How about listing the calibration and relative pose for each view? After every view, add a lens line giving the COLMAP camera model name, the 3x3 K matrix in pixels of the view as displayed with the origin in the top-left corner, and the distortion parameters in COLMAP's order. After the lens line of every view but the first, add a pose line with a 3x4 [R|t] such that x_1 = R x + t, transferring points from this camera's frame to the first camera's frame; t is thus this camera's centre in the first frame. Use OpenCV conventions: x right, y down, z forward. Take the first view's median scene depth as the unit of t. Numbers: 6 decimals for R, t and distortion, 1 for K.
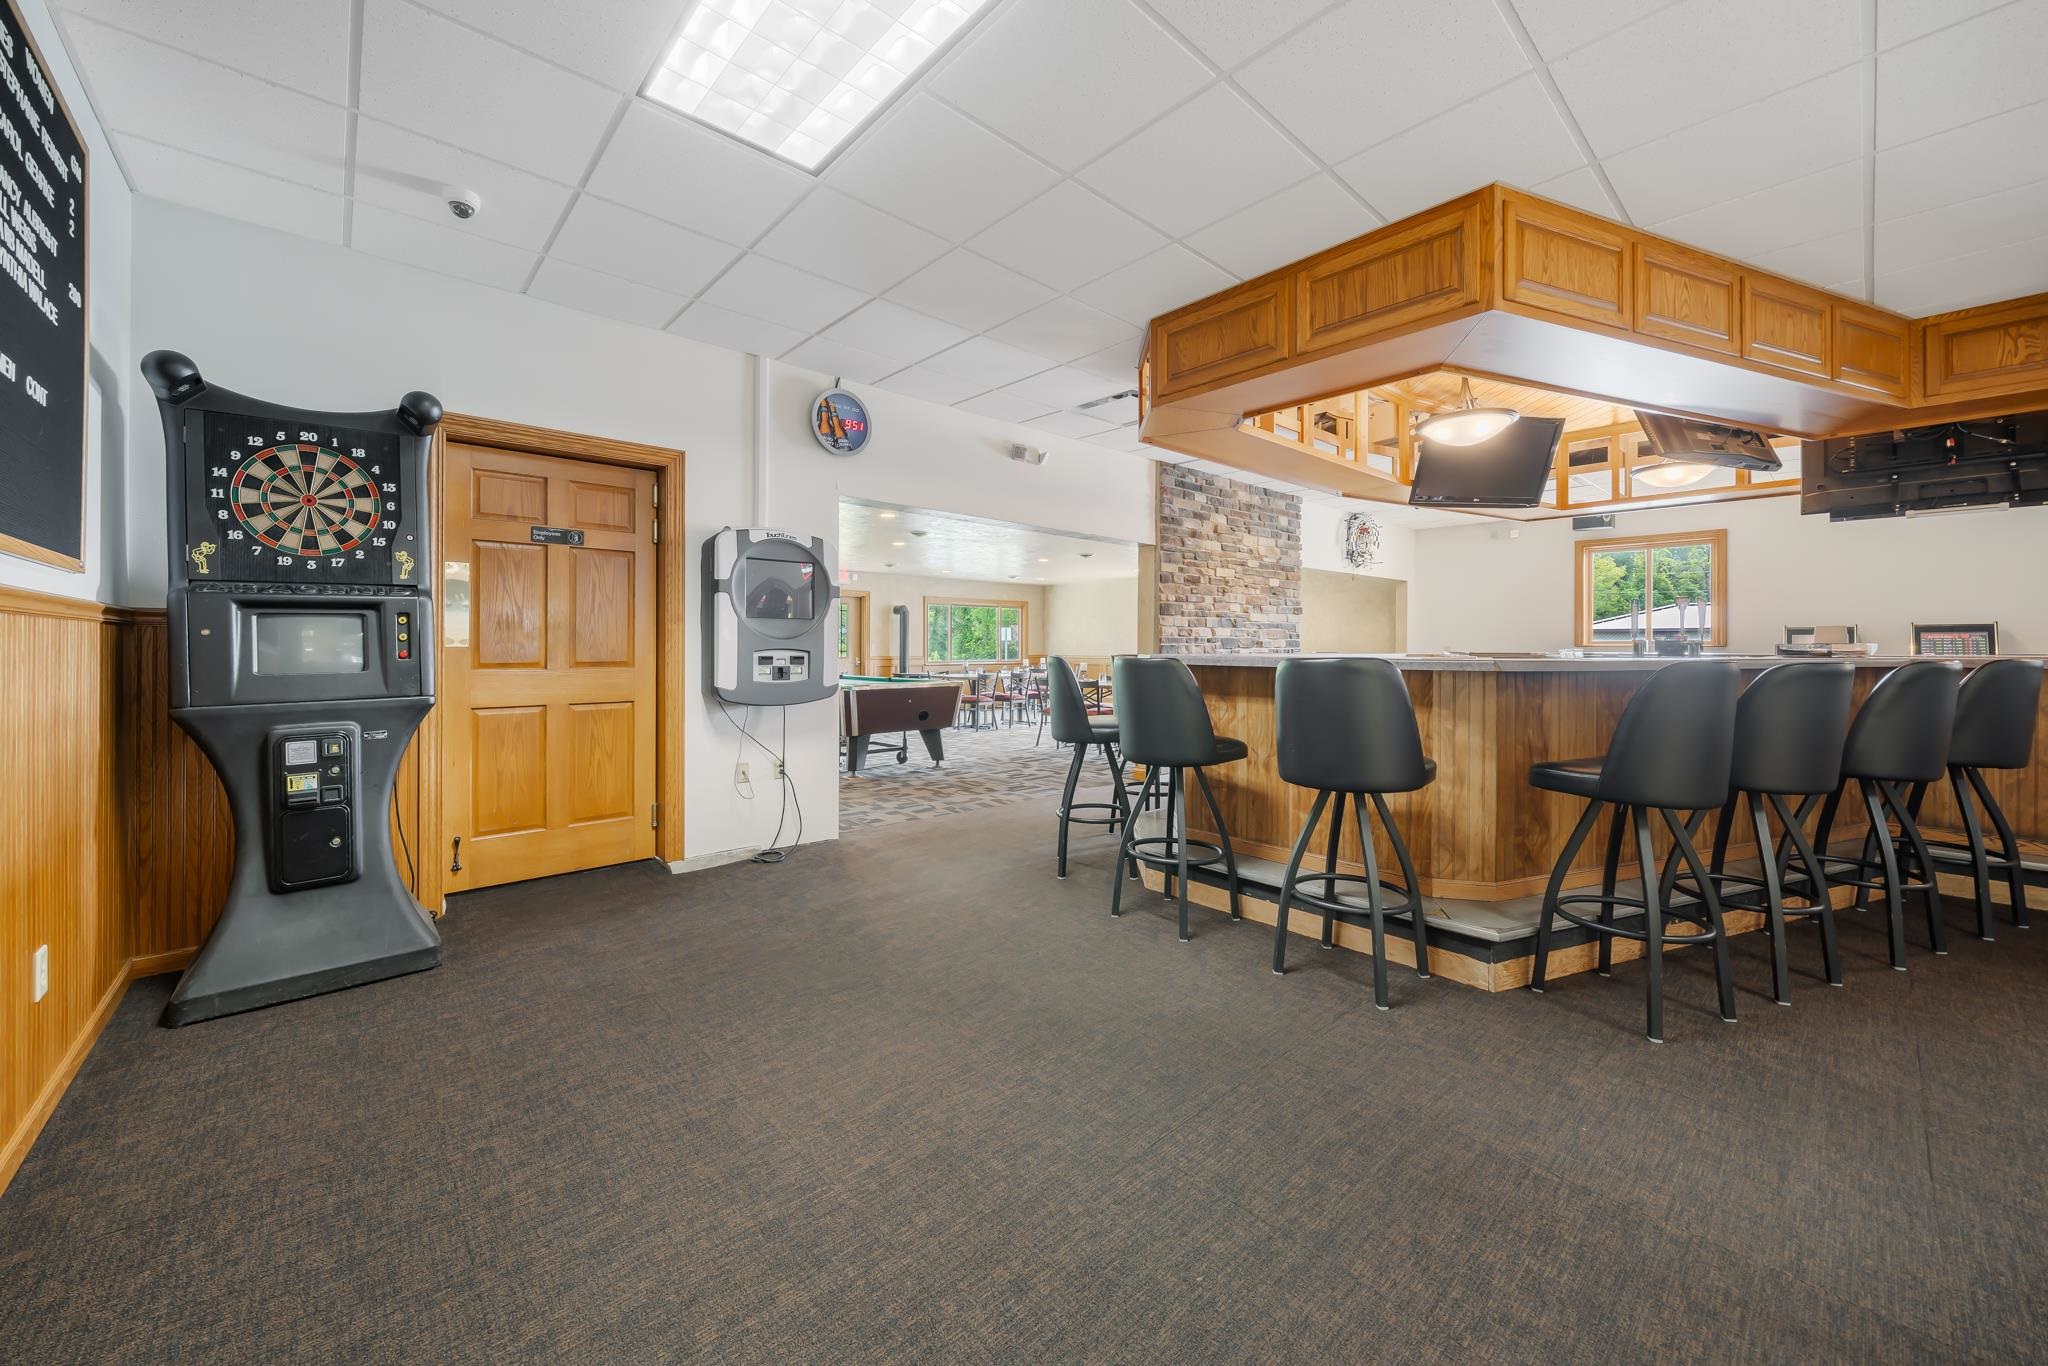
lens RADIAL K [[755.5, 0, 1022.9], [0, 755.5, 644.3], [0, 0, 1]] dist [-0.007212, 0.000074]
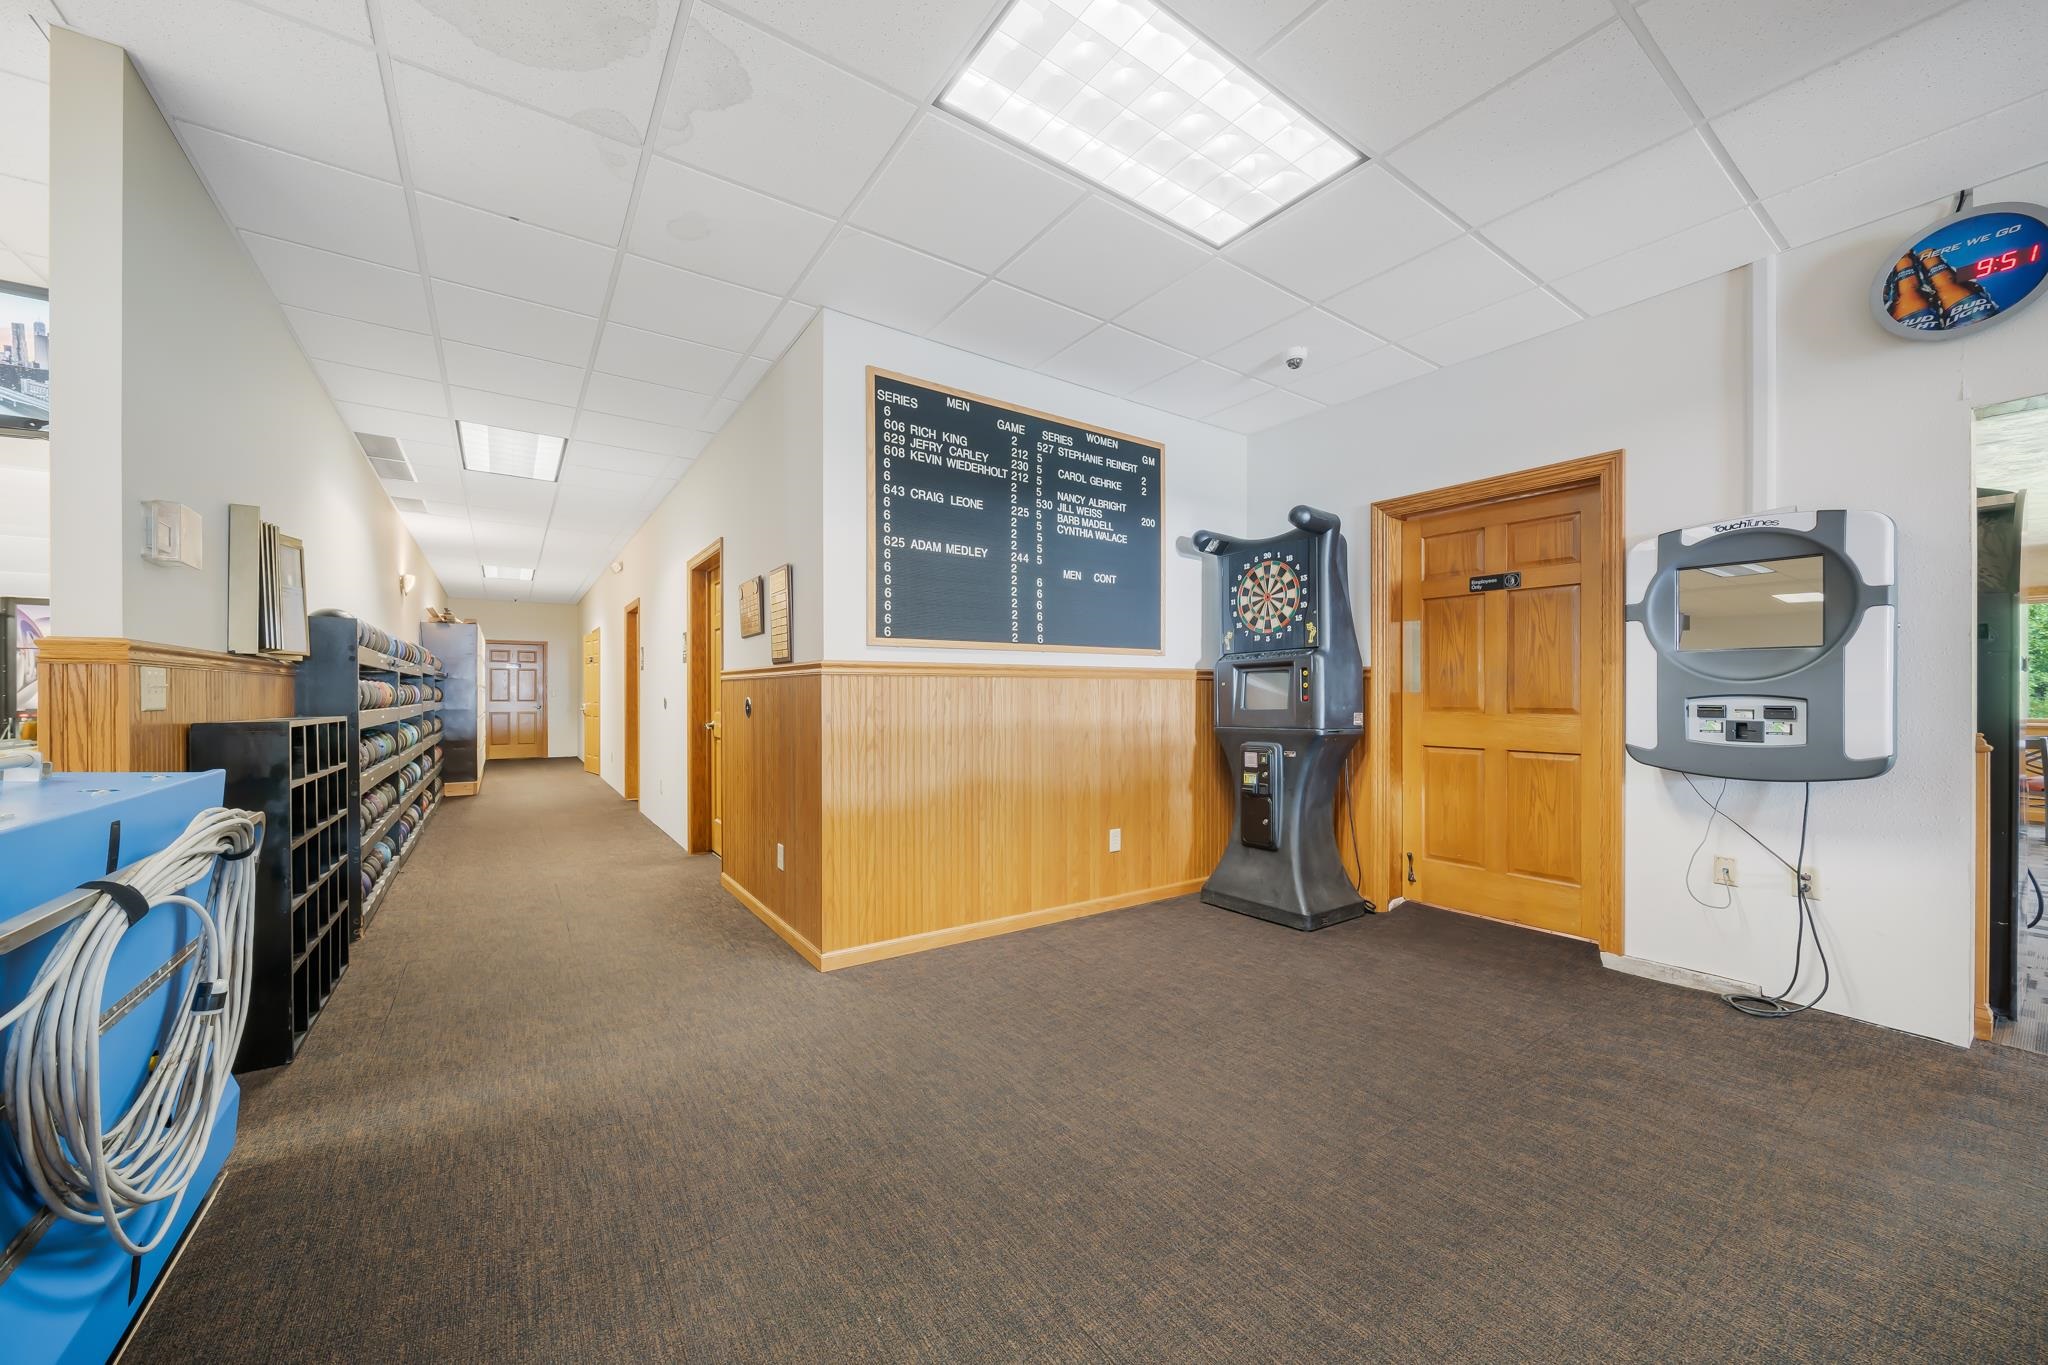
lens RADIAL K [[743.7, 0, 1017.9], [0, 743.7, 691.4], [0, 0, 1]] dist [-0.006170, -0.000070]
pose [[-0.124335, -0.002132, -0.992238, 0.598900], [0.003852, 0.999989, -0.002631, 0.003243], [0.992233, -0.004149, -0.124325, 0.656660]]
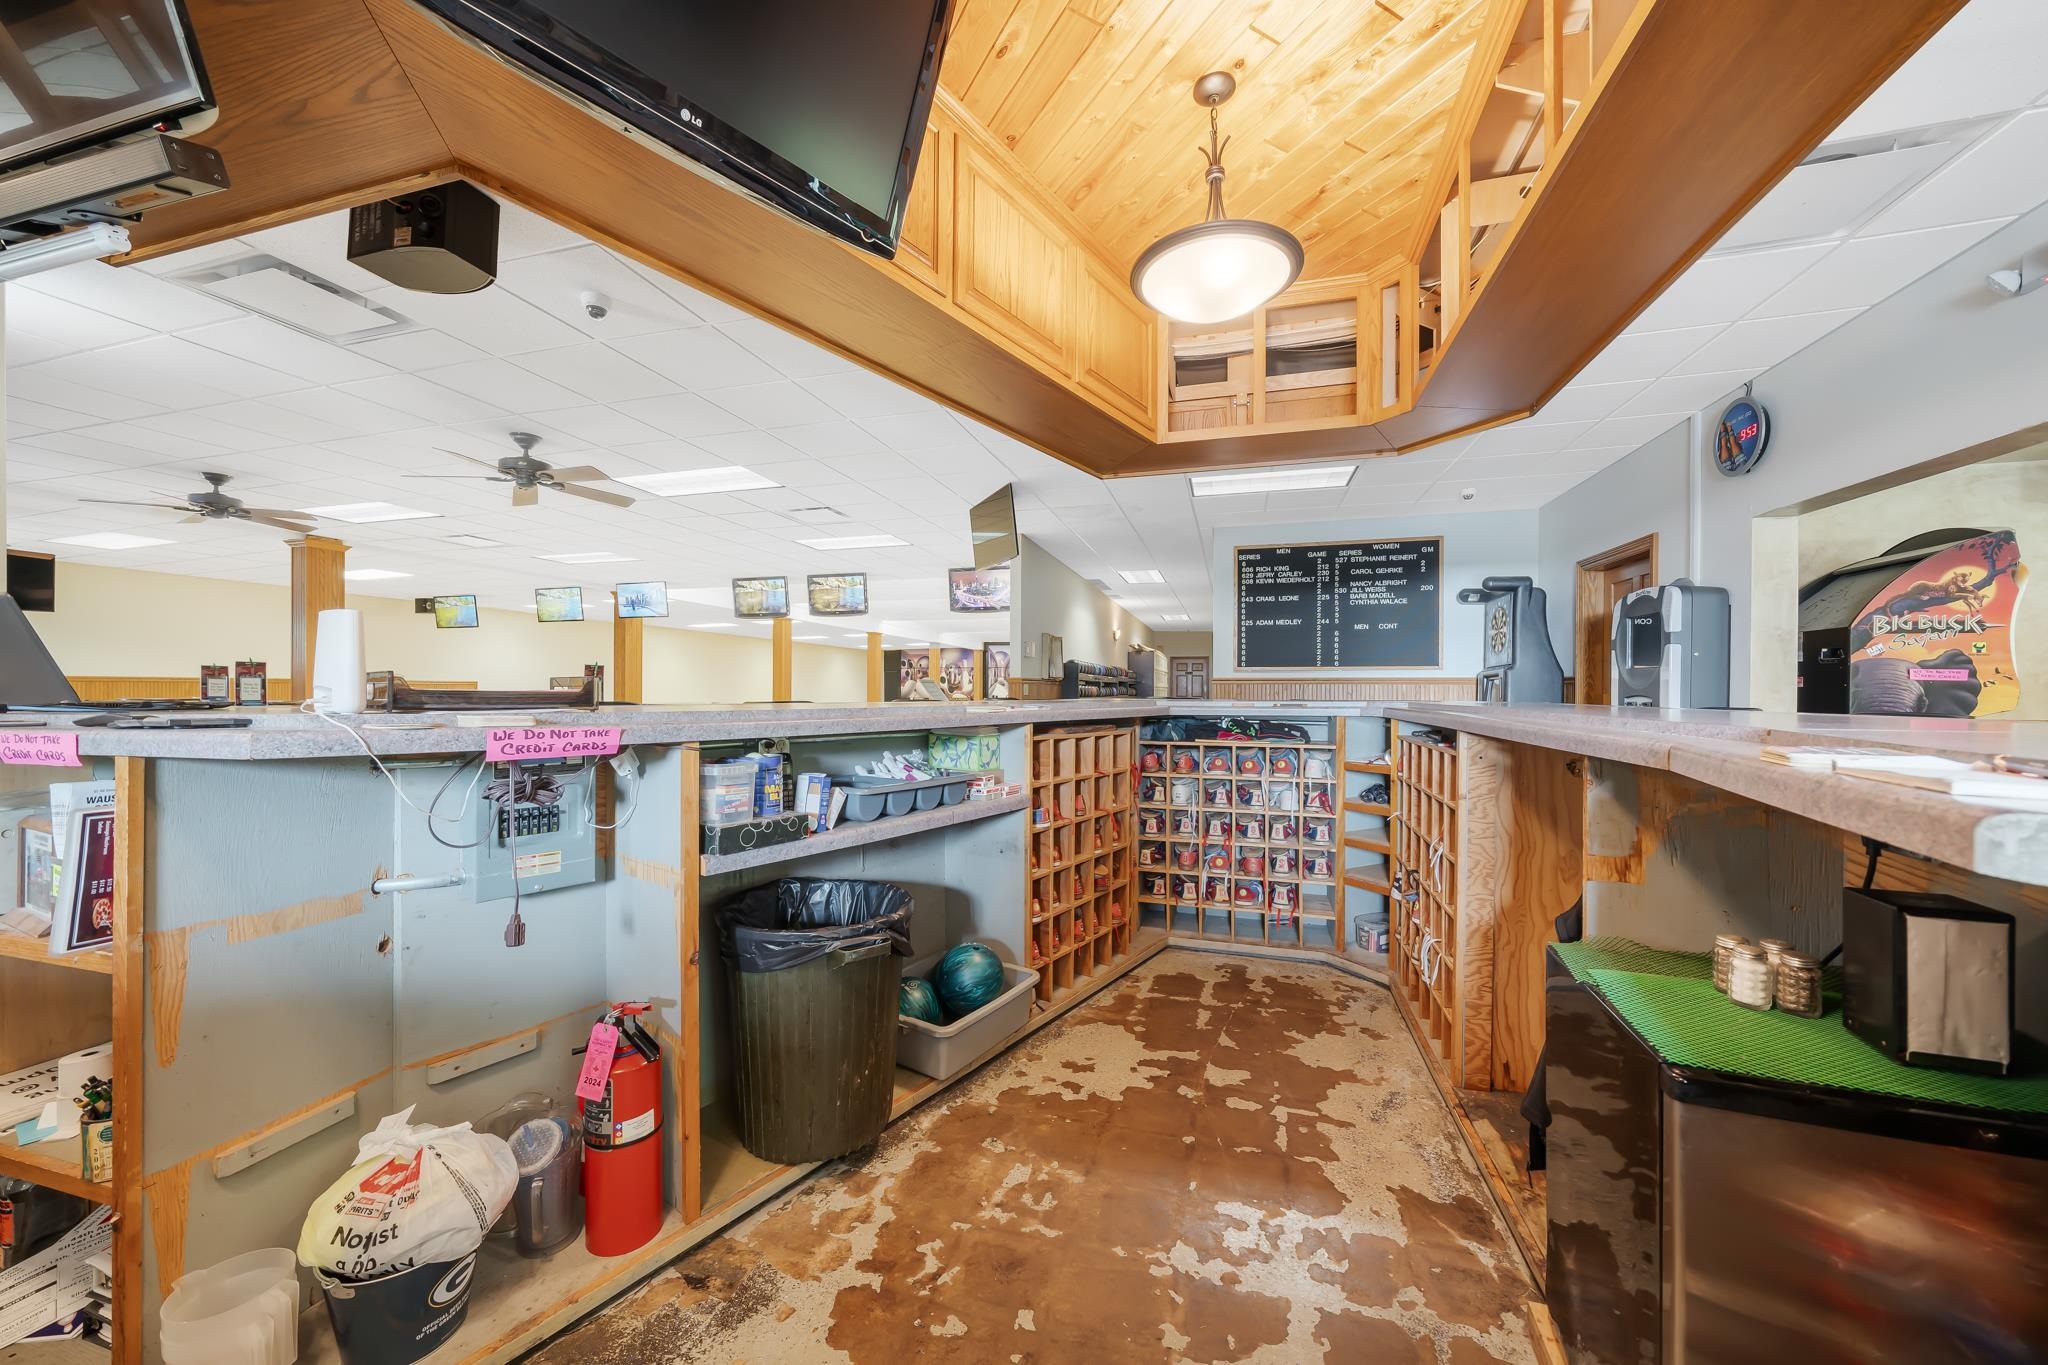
lens RADIAL K [[743.7, 0, 1017.9], [0, 743.7, 691.4], [0, 0, 1]] dist [-0.006170, -0.000070]
pose [[-0.850681, -0.003539, -0.525671, 1.511035], [-0.003781, 0.999993, -0.000614, 0.004240], [0.525669, 0.001466, -0.850688, 2.131622]]
